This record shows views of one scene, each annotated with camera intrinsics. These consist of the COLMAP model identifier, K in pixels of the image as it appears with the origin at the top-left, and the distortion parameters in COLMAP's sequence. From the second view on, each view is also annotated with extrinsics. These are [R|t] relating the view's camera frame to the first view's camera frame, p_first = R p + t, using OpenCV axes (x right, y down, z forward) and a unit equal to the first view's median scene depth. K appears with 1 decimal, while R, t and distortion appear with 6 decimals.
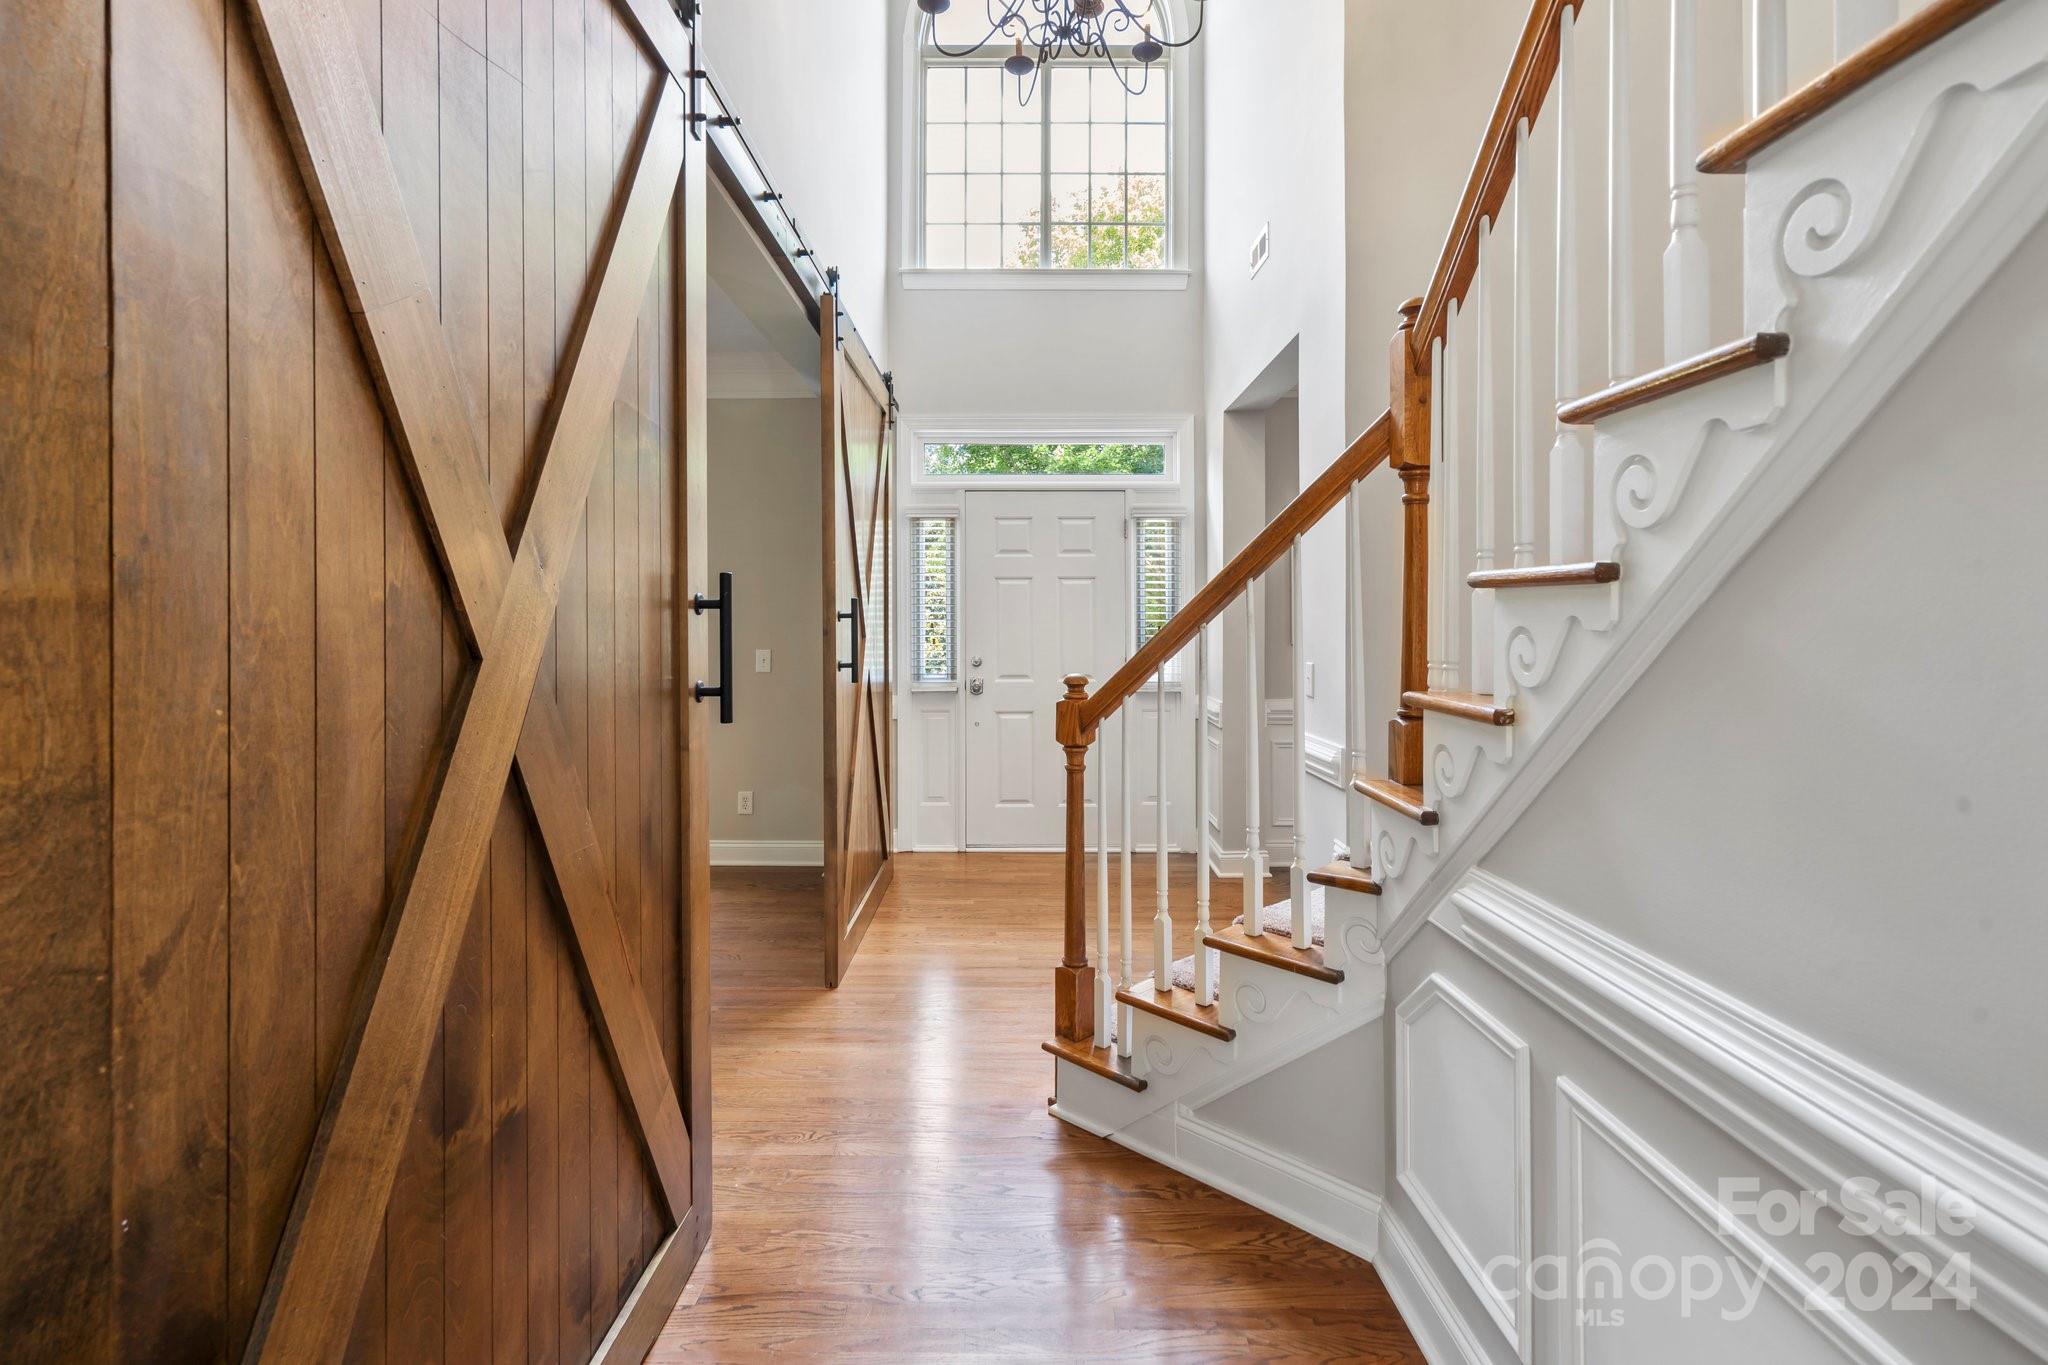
lens RADIAL K [[953.2, 0, 1019.1], [0, 953.2, 642.9], [0, 0, 1]] dist [0.001733, 0.000182]
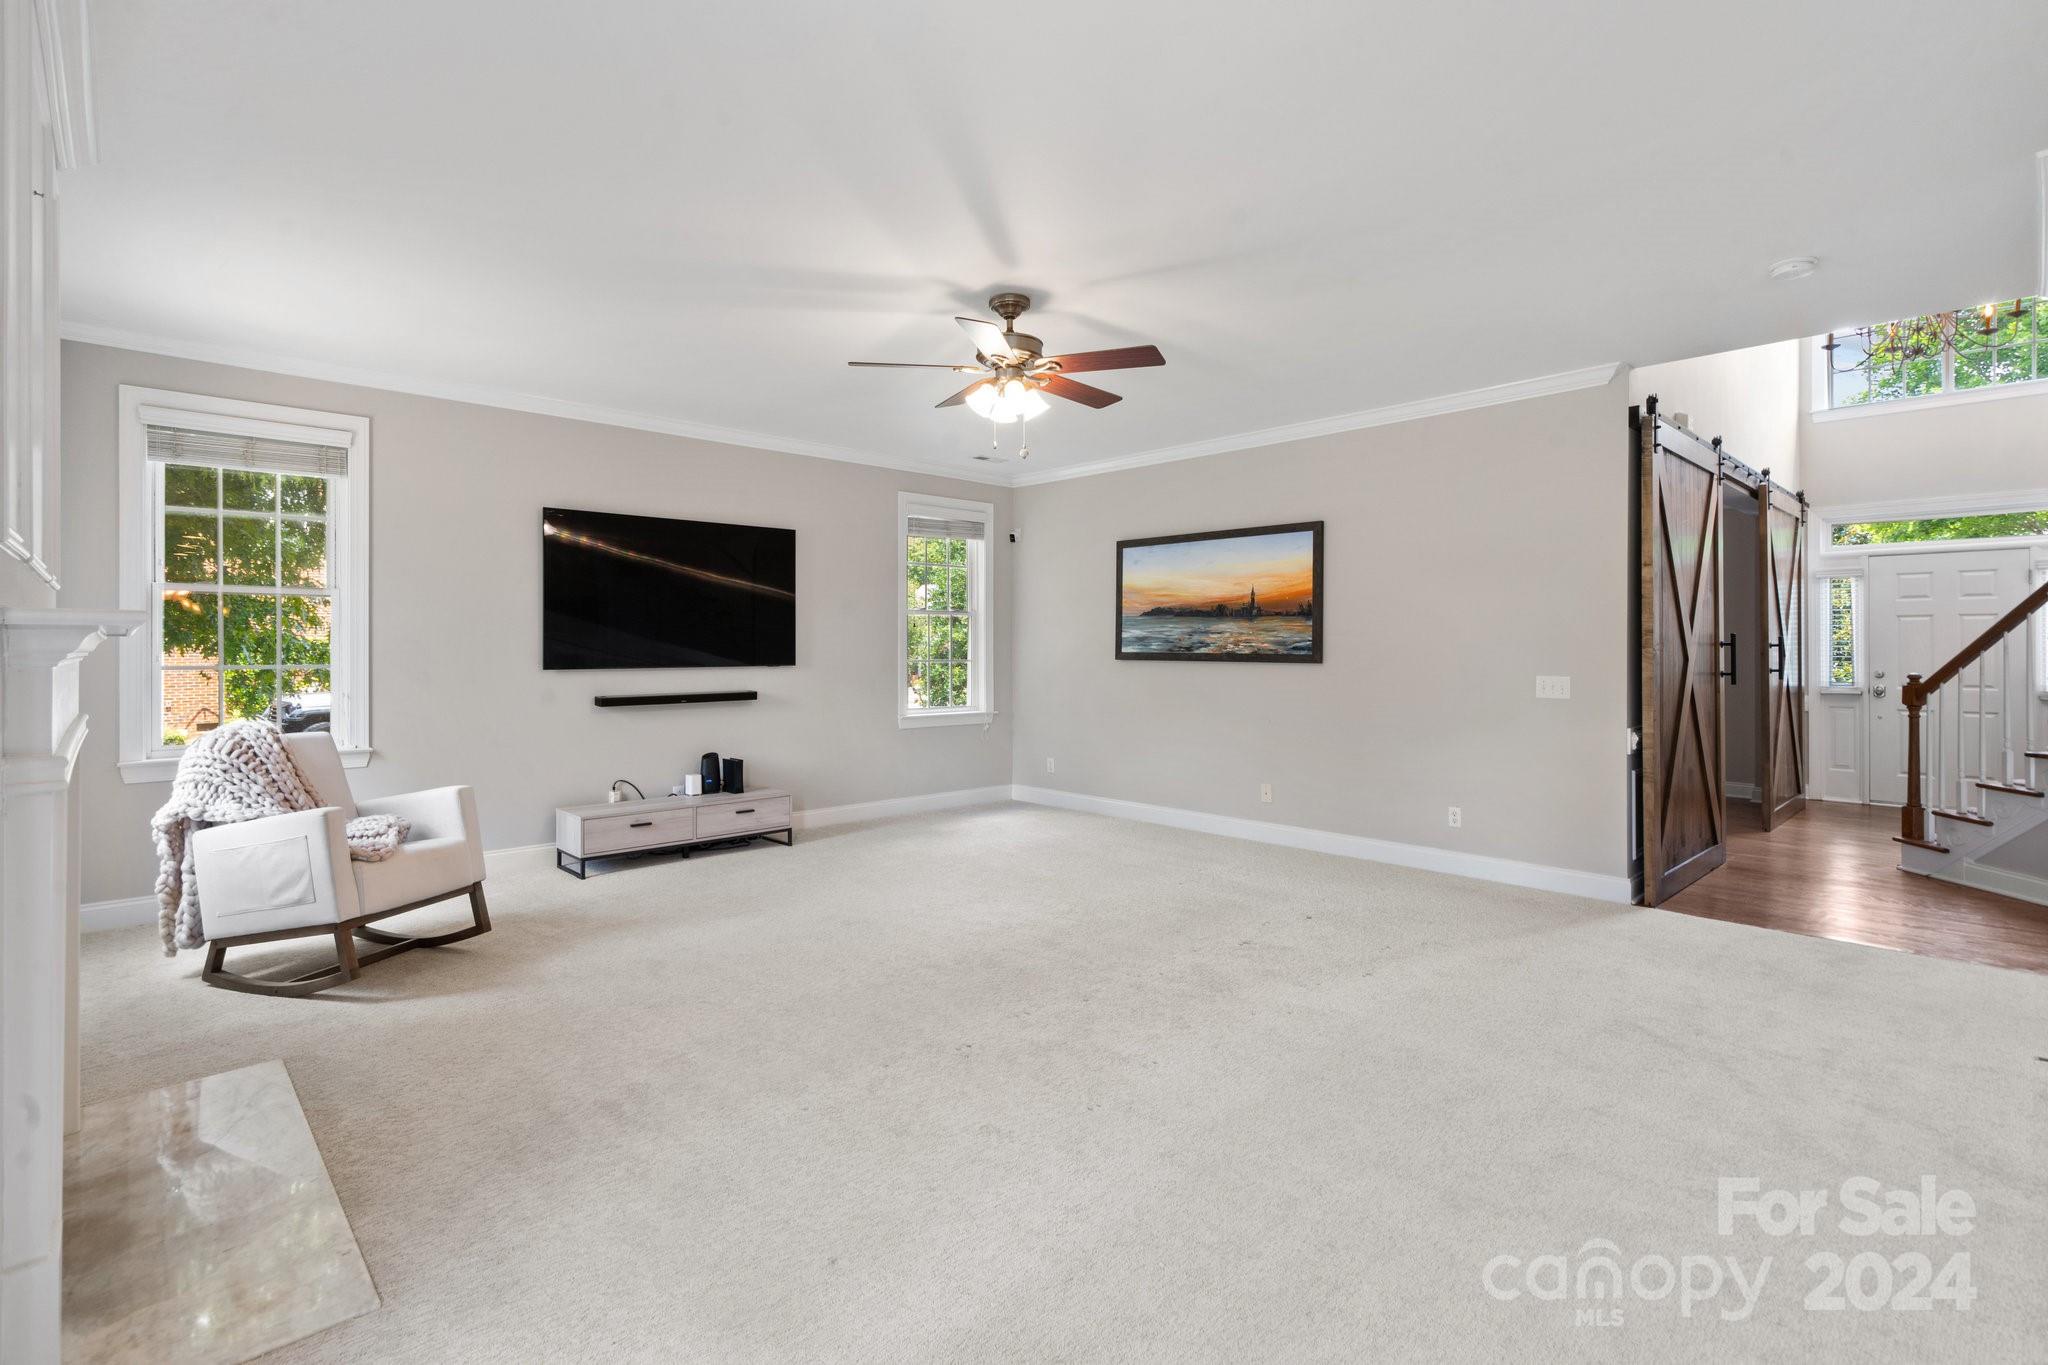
lens RADIAL K [[953.2, 0, 1019.1], [0, 953.2, 642.9], [0, 0, 1]] dist [0.001733, 0.000182]
pose [[0.683070, -0.005361, -0.730333, 0.196771], [-0.010858, 0.999788, -0.017494, 0.018179], [0.730272, 0.019880, 0.682867, -1.525911]]
